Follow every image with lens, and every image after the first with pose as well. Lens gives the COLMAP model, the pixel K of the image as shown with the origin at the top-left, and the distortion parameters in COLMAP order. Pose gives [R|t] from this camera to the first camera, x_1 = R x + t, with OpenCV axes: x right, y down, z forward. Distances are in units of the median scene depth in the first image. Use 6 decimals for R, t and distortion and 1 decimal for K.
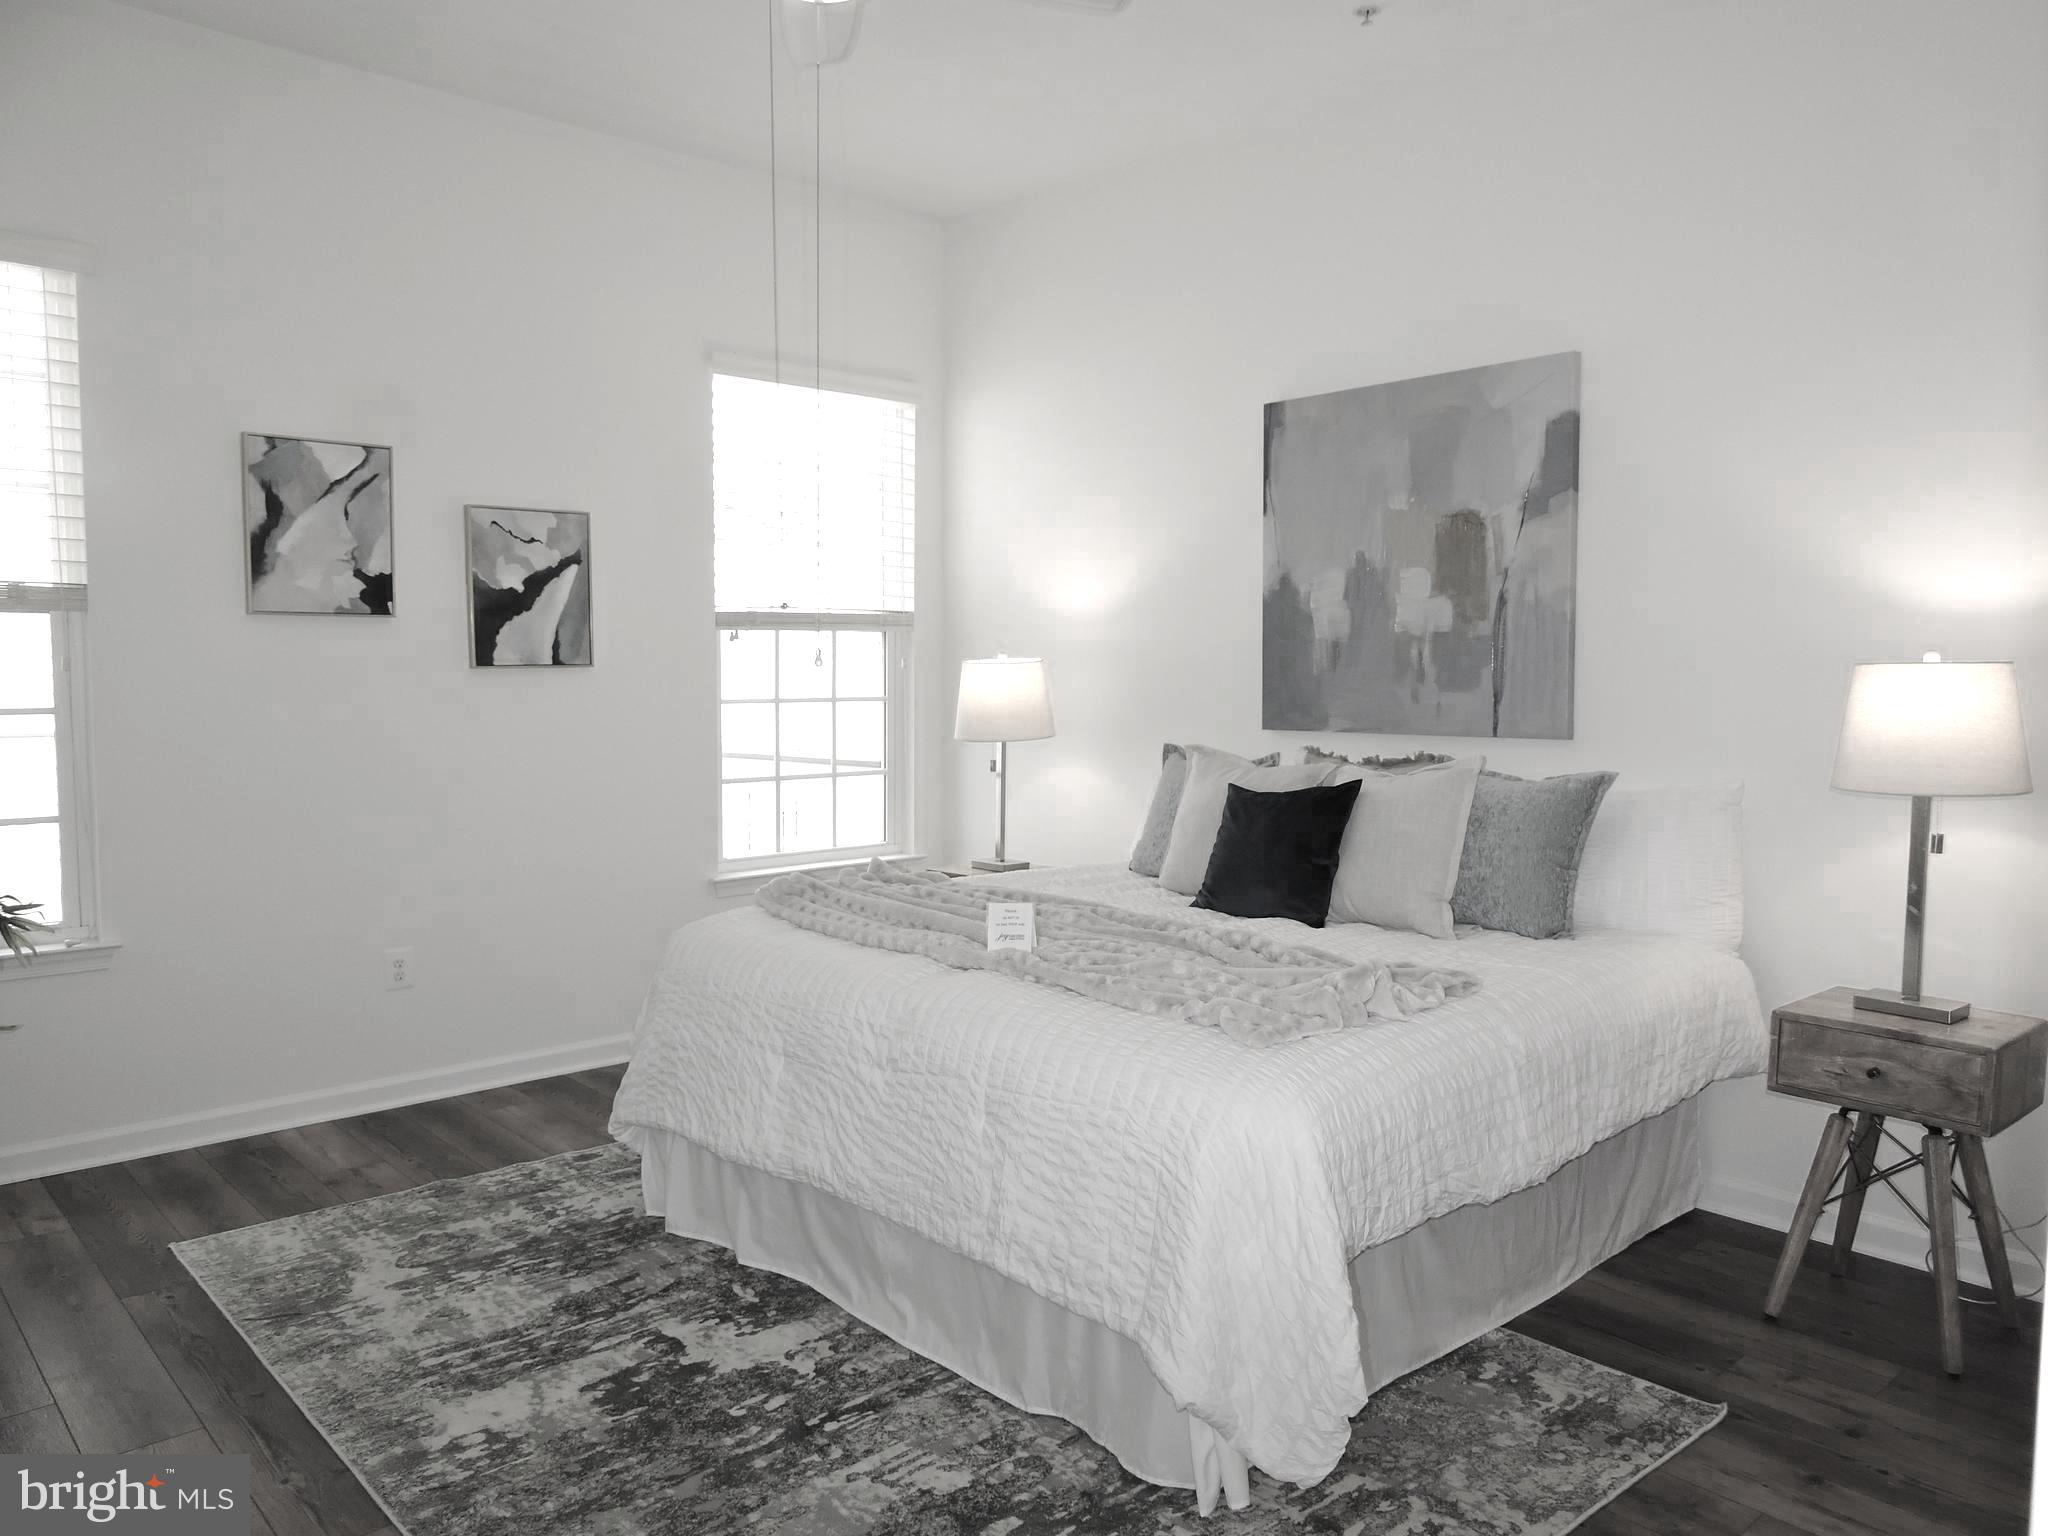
lens RADIAL K [[1463.2, 0, 1024.4], [0, 1463.2, 768.5], [0, 0, 1]] dist [0.005666, -0.002930]
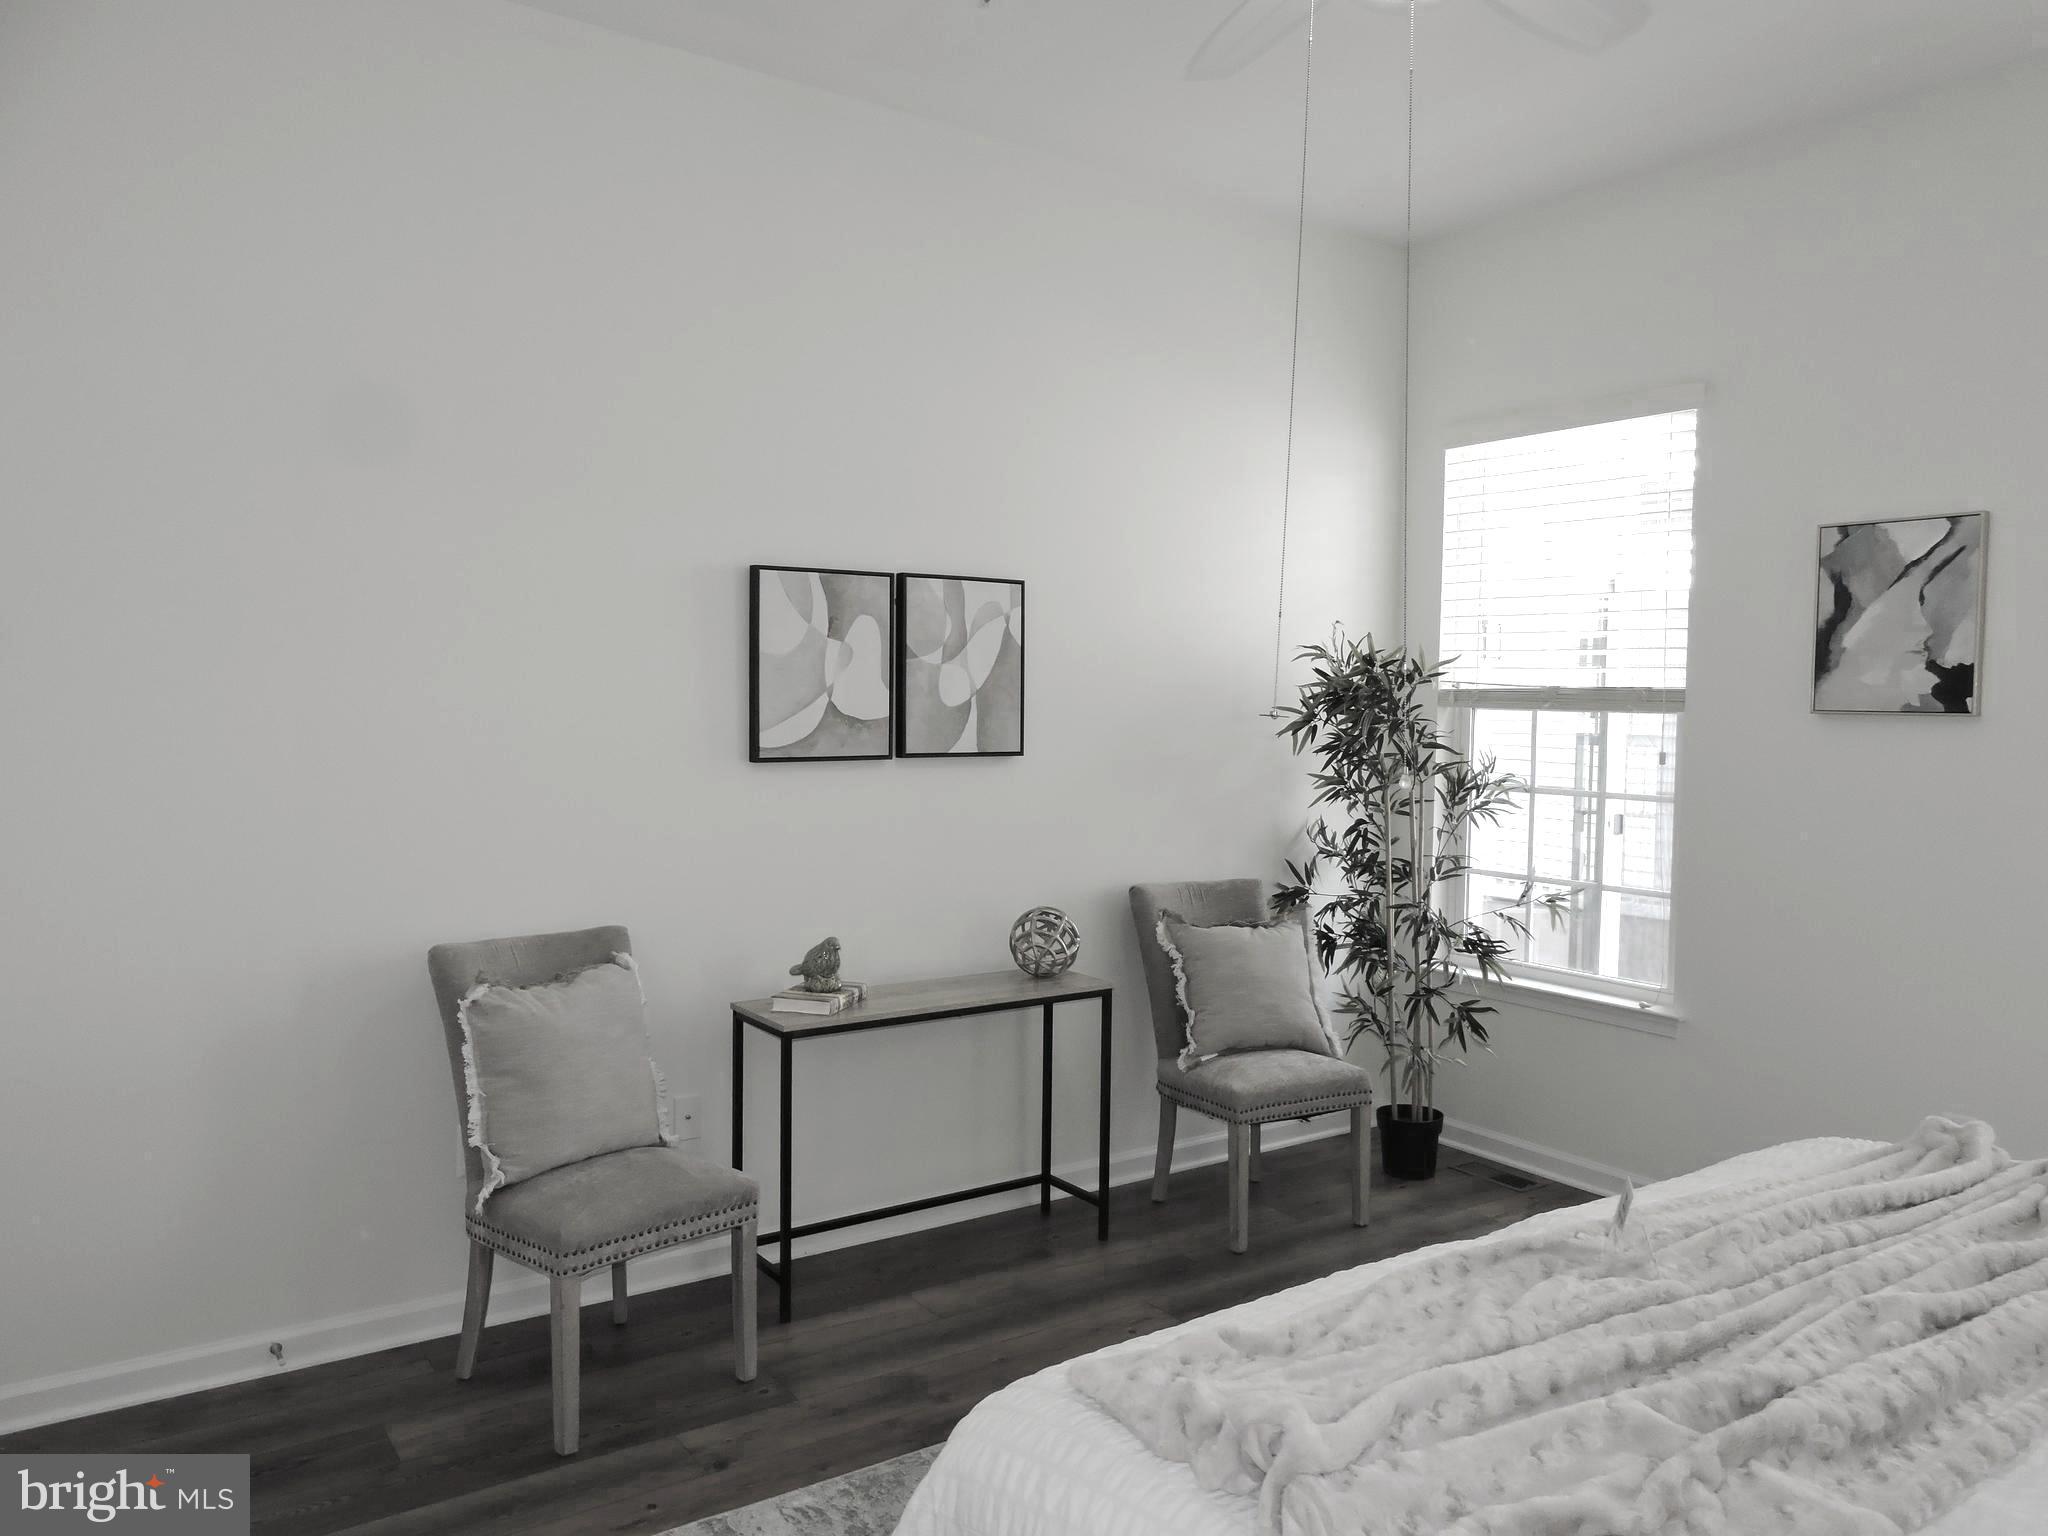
lens RADIAL K [[1463.2, 0, 1026.8], [0, 1463.2, 773.1], [0, 0, 1]] dist [0.005666, -0.002930]
pose [[-0.122214, 0.040823, -0.991664, 0.580177], [-0.093894, 0.994197, 0.052499, -0.081503], [0.988052, 0.099528, -0.117671, 0.723290]]
